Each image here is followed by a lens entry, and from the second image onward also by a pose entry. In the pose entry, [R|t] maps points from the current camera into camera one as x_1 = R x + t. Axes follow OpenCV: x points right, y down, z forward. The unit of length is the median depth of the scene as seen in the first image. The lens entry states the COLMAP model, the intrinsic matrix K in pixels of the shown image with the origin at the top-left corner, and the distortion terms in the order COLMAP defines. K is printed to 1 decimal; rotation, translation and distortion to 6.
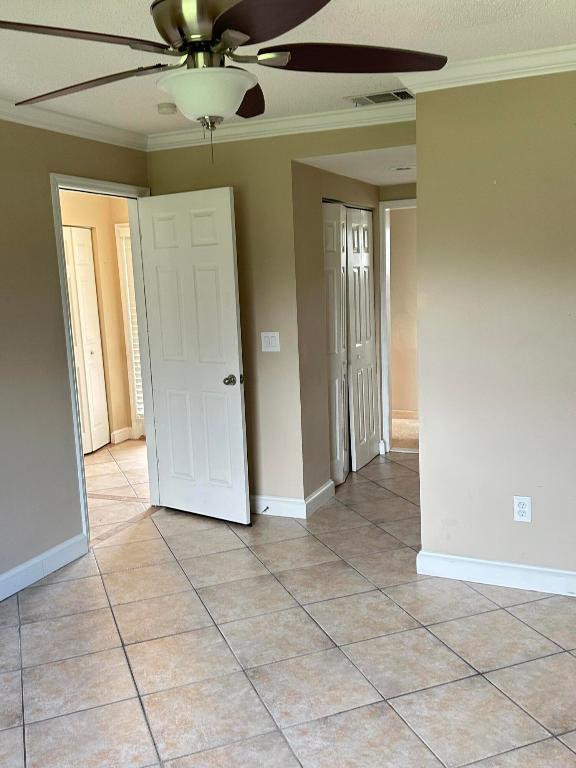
lens RADIAL K [[729.4, 0, 288.0], [0, 729.4, 384.0], [0, 0, 1]] dist [0.171911, -0.350505]
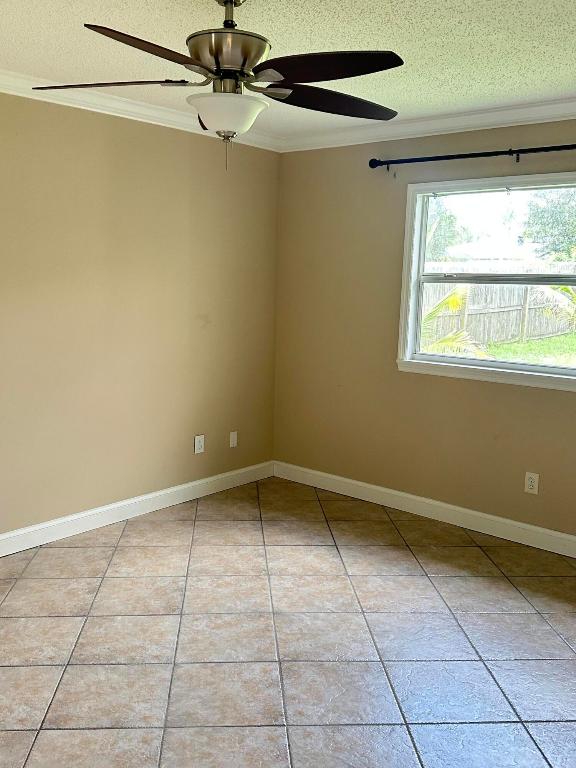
lens RADIAL K [[729.4, 0, 288.0], [0, 729.4, 384.0], [0, 0, 1]] dist [0.171911, -0.350505]
pose [[-0.958111, -0.022948, 0.285476, -0.442615], [0.062172, 0.956349, 0.285538, -0.237962], [-0.279567, 0.291326, -0.914861, 1.747096]]
